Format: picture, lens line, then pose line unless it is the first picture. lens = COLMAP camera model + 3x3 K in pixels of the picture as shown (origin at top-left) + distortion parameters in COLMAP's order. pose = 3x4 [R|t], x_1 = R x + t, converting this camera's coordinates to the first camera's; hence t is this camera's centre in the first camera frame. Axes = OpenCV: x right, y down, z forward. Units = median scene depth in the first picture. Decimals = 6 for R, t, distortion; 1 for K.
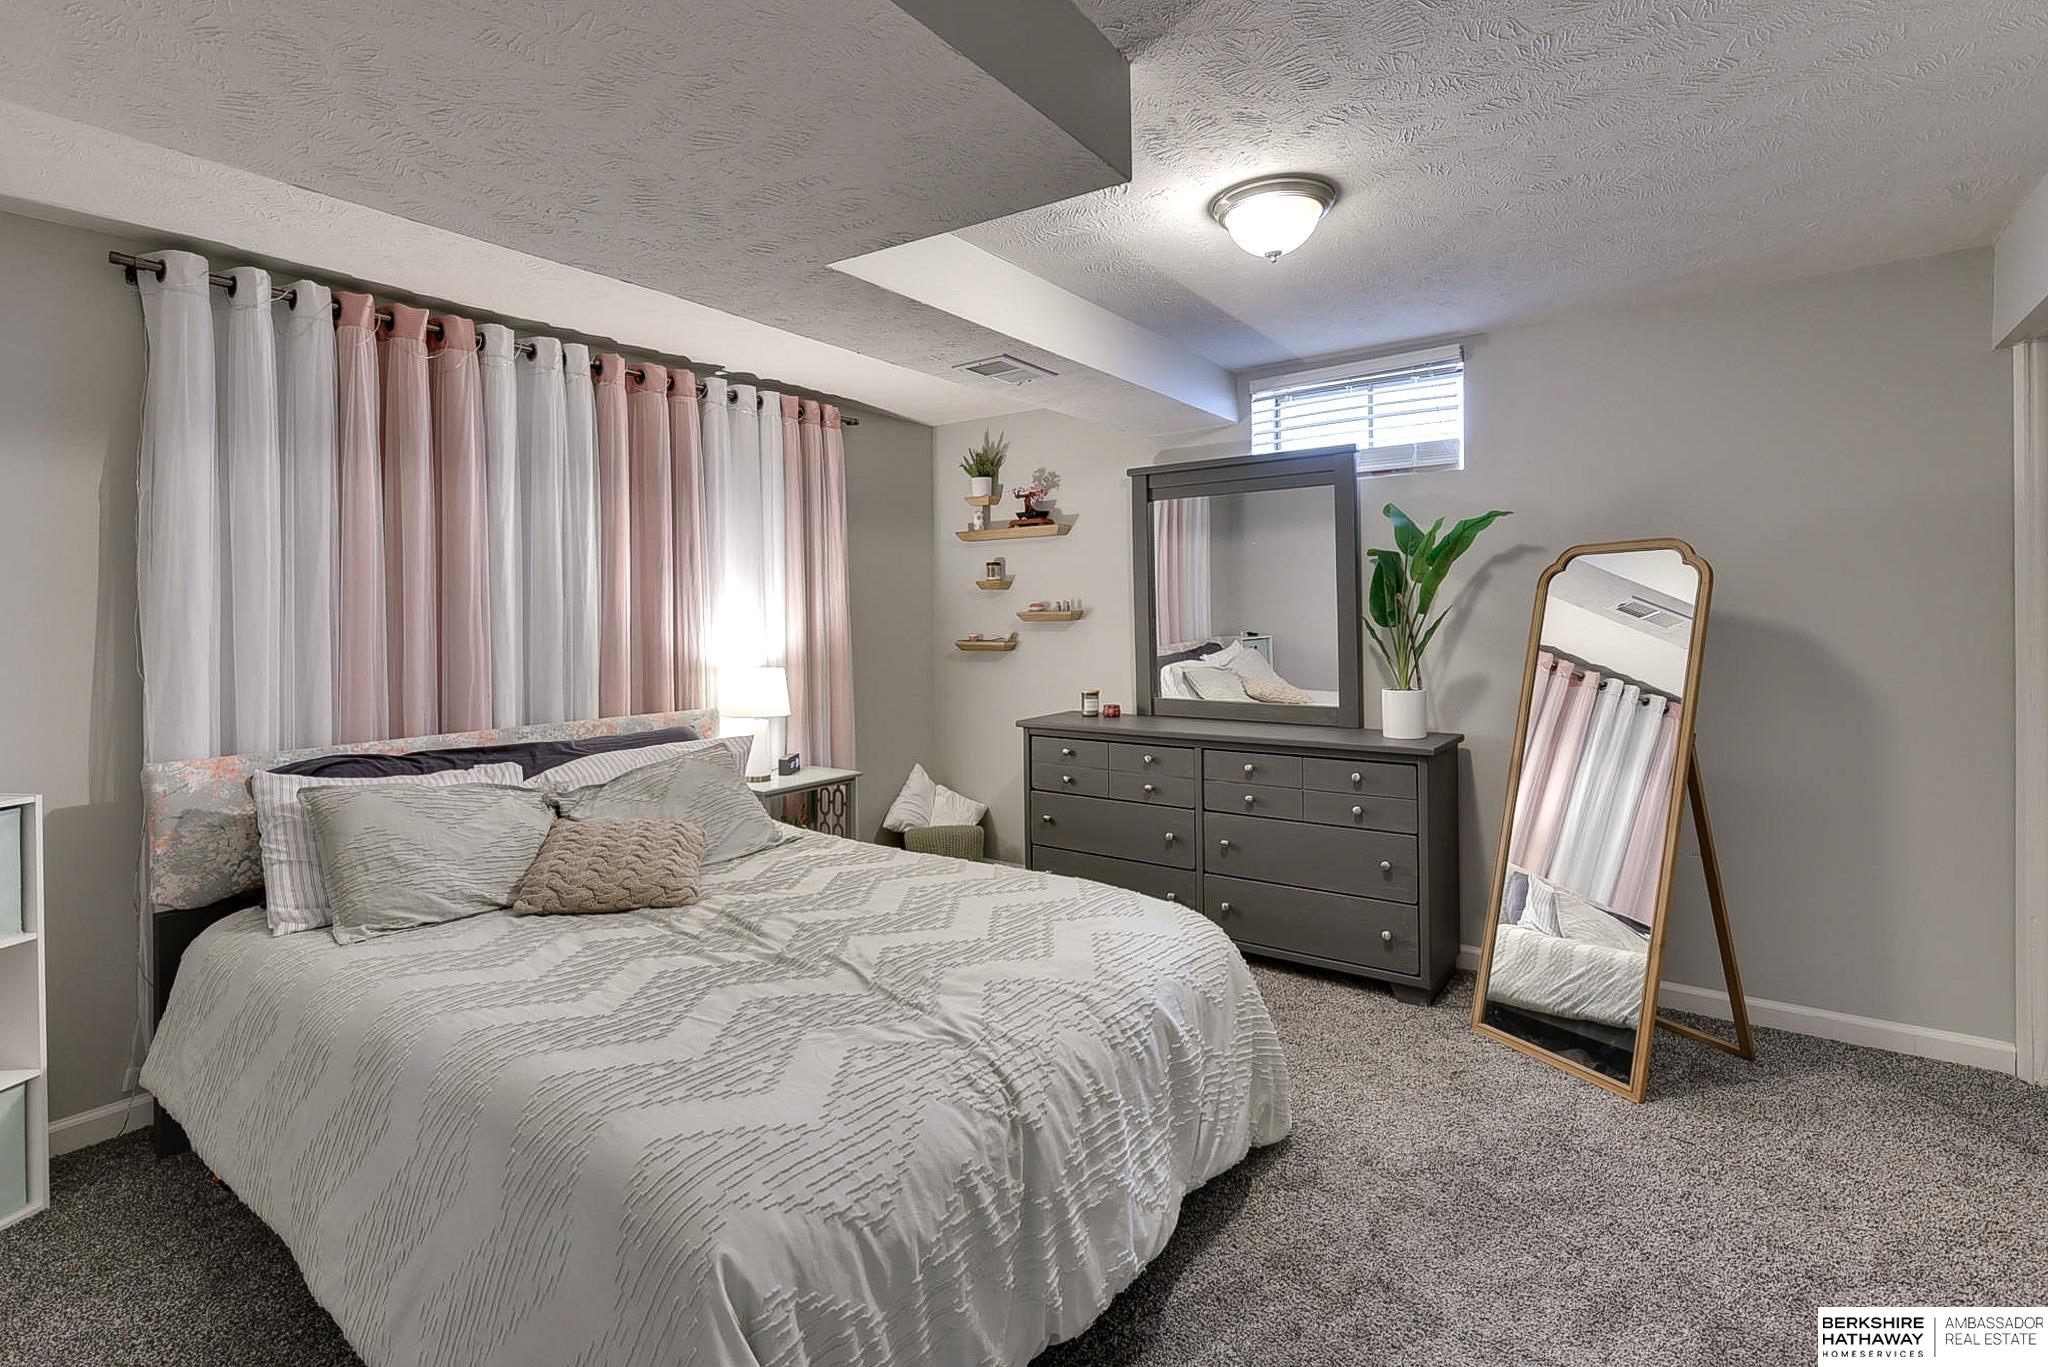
lens RADIAL K [[962.8, 0, 1017.8], [0, 962.8, 630.3], [0, 0, 1]] dist [-0.000838, -0.000176]
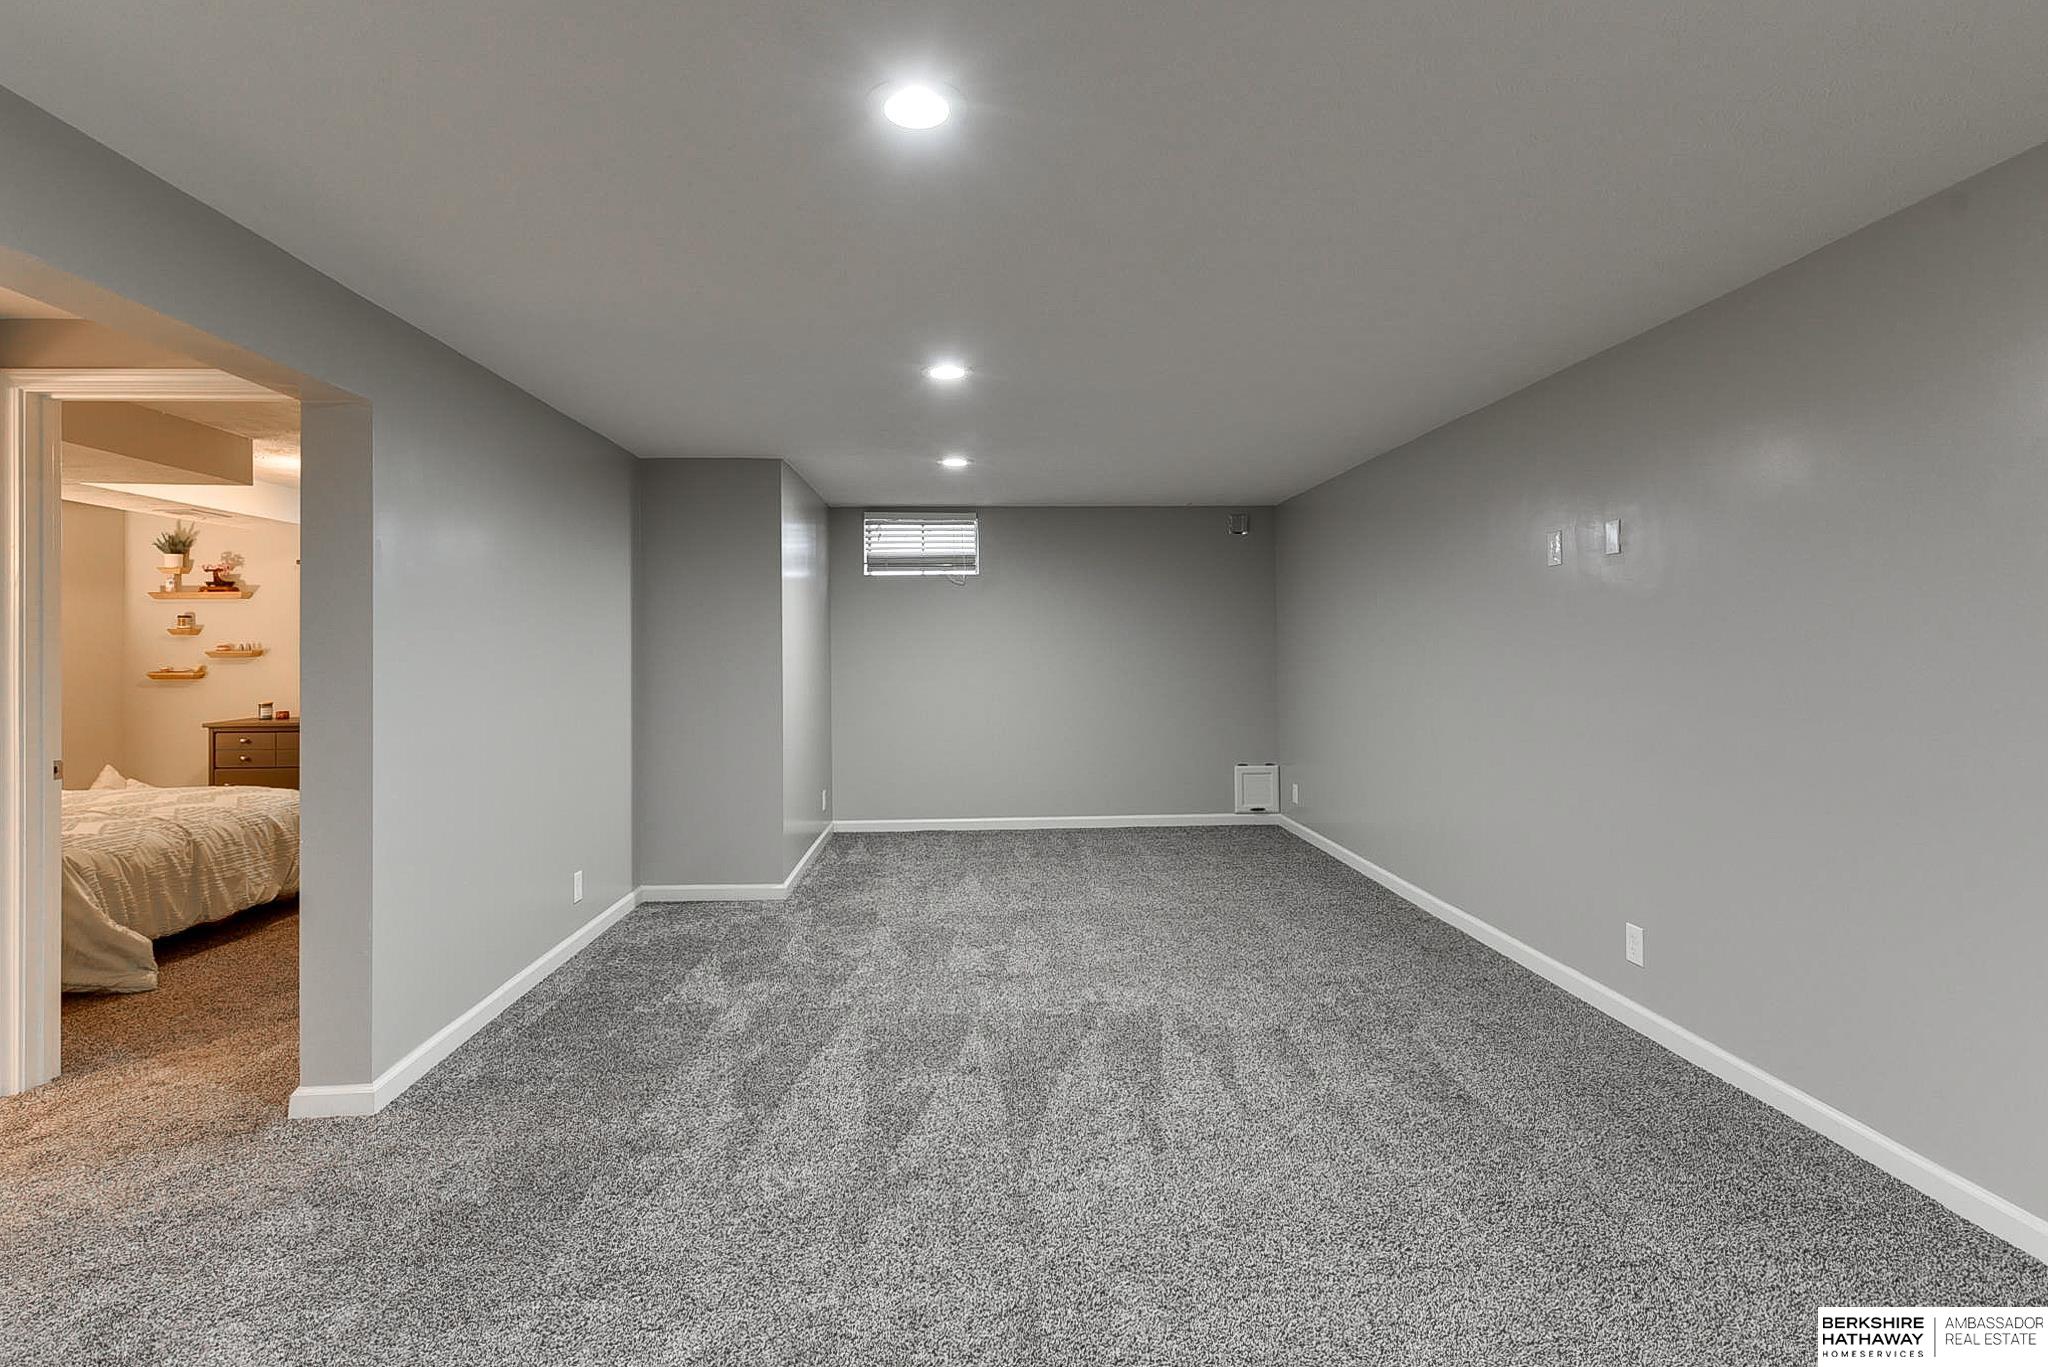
lens RADIAL K [[984.9, 0, 1011.9], [0, 984.9, 642.7], [0, 0, 1]] dist [0.003479, 0.000263]
pose [[0.784102, 0.007171, 0.620590, 0.028318], [0.008426, 0.999718, -0.022197, 0.011132], [-0.620574, 0.022634, 0.783821, -0.893373]]
